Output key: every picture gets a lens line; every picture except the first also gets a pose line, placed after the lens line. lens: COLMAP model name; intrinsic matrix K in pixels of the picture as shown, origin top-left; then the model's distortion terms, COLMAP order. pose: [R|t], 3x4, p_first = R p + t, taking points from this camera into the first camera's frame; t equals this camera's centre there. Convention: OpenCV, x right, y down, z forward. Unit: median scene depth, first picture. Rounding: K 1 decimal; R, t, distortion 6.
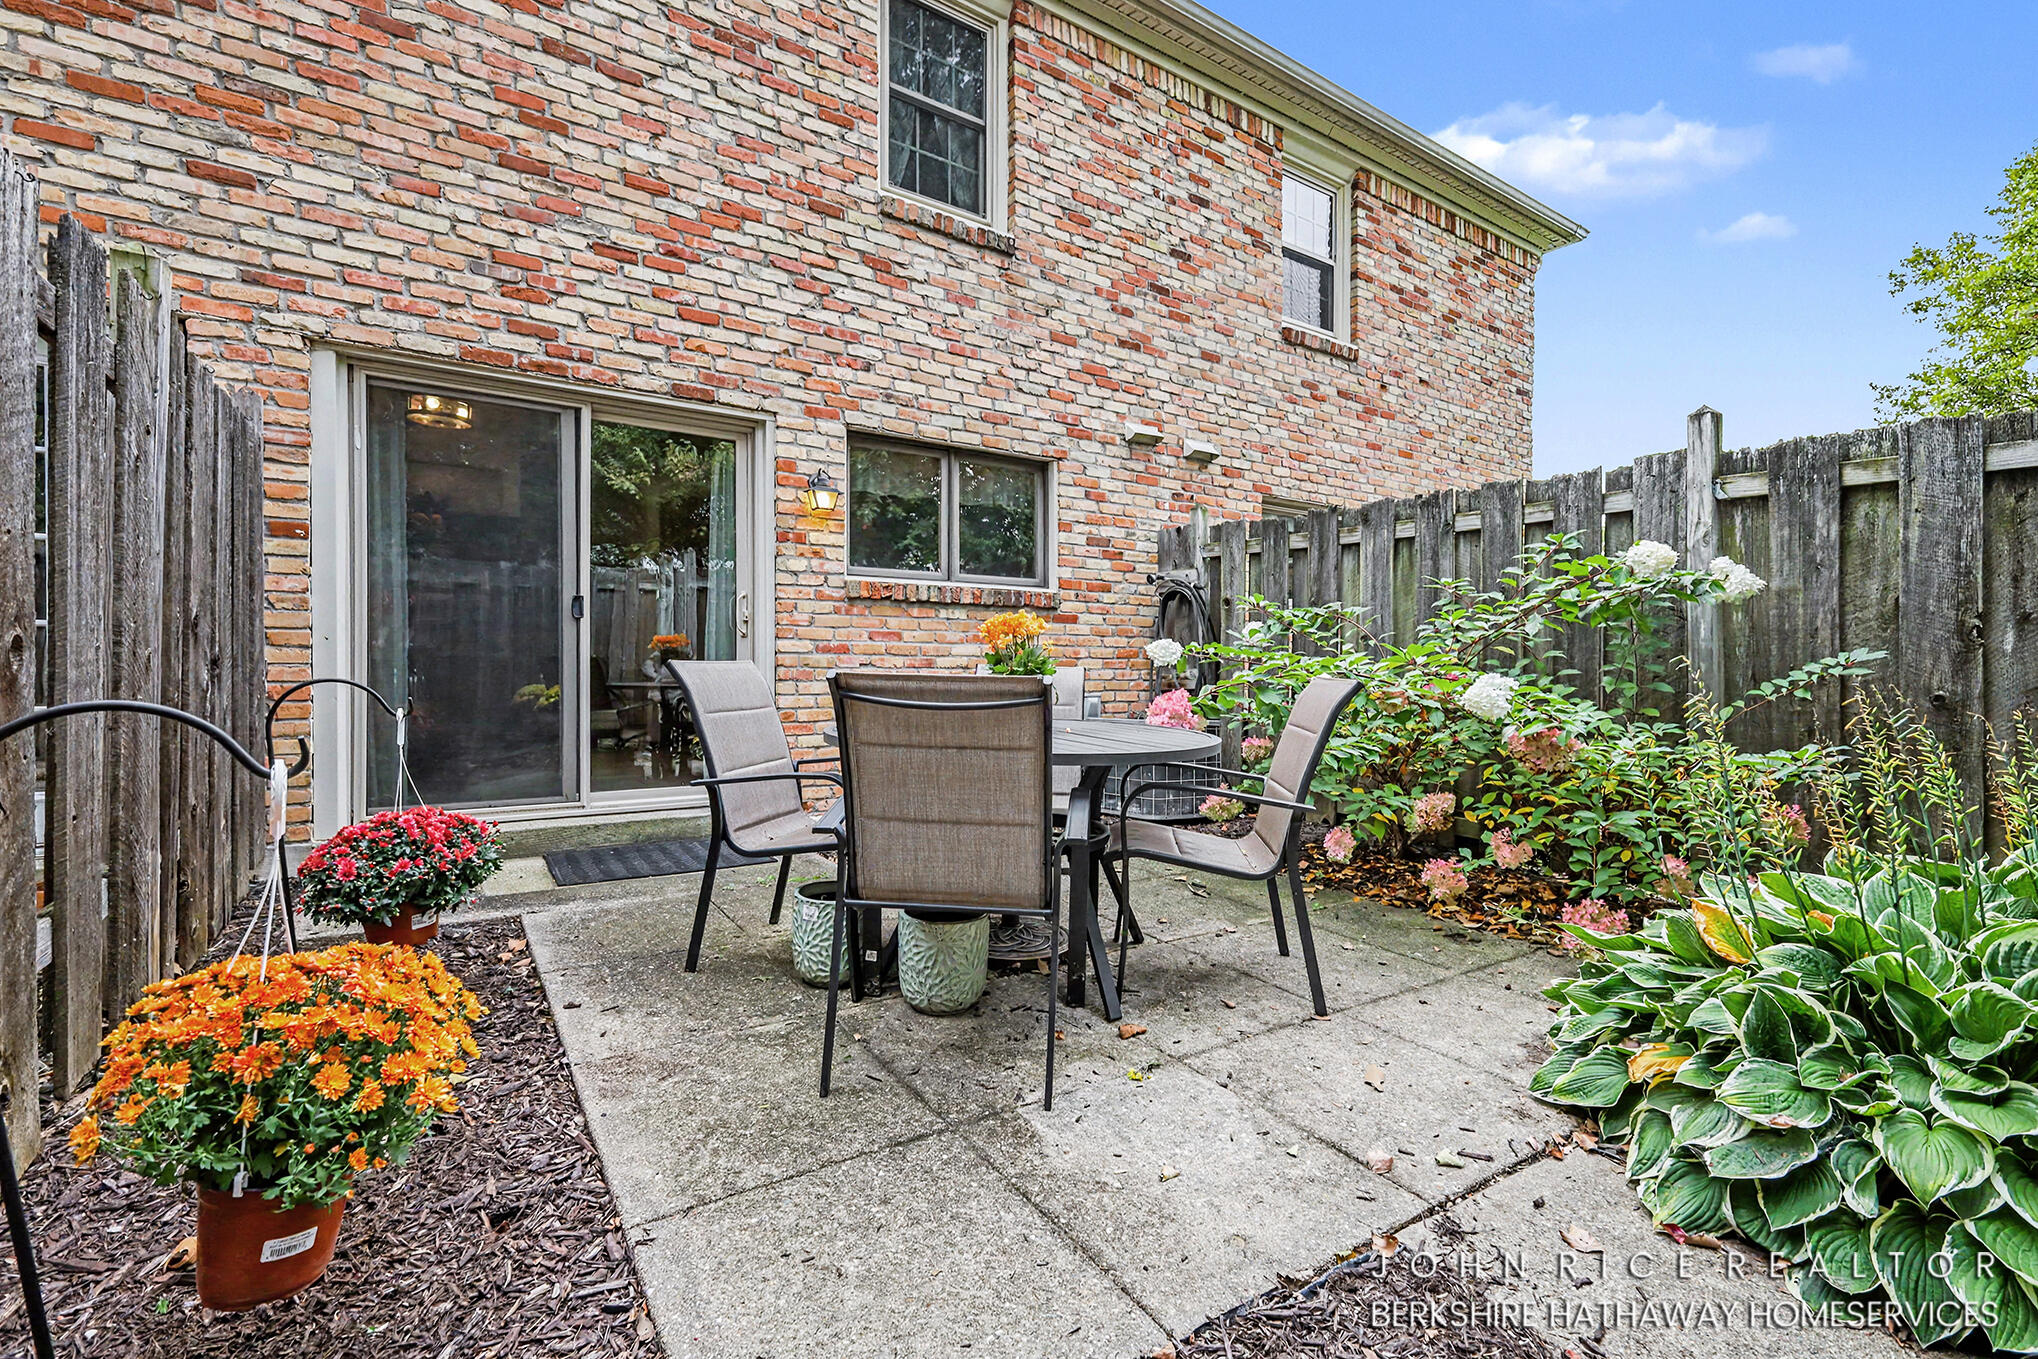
lens RADIAL K [[869.8, 0, 1033.3], [0, 869.8, 648.4], [0, 0, 1]] dist [0.000940, 0.000199]
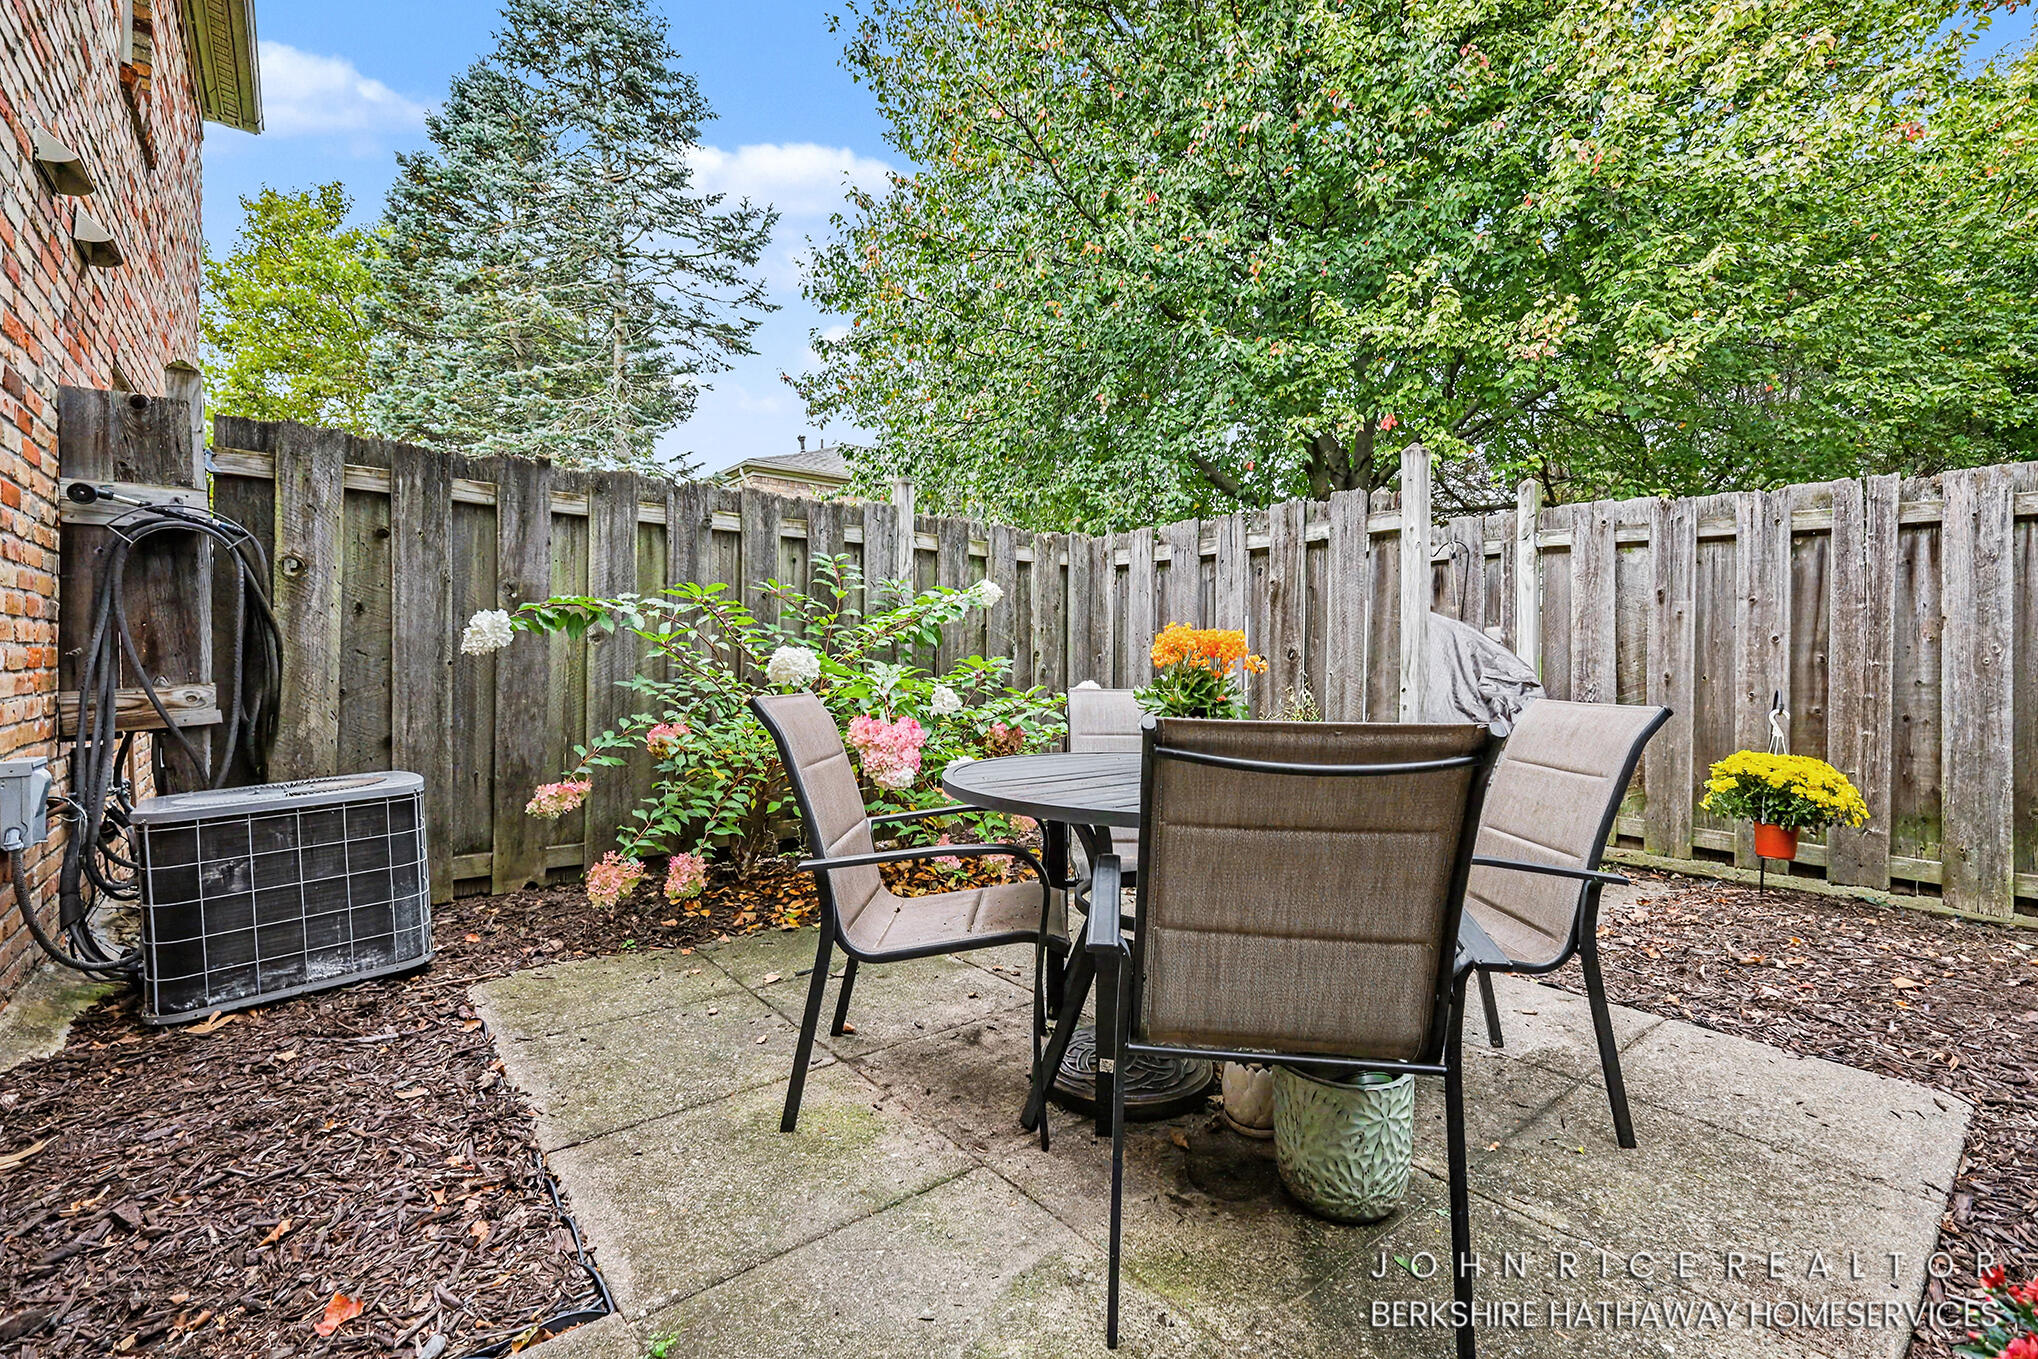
lens RADIAL K [[869.8, 0, 1033.3], [0, 869.8, 648.4], [0, 0, 1]] dist [0.000940, 0.000199]
pose [[-0.096212, 0.000628, 0.995361, -0.489254], [-0.016730, 0.999858, -0.002248, -0.009373], [-0.995220, -0.016869, -0.096188, 0.758270]]
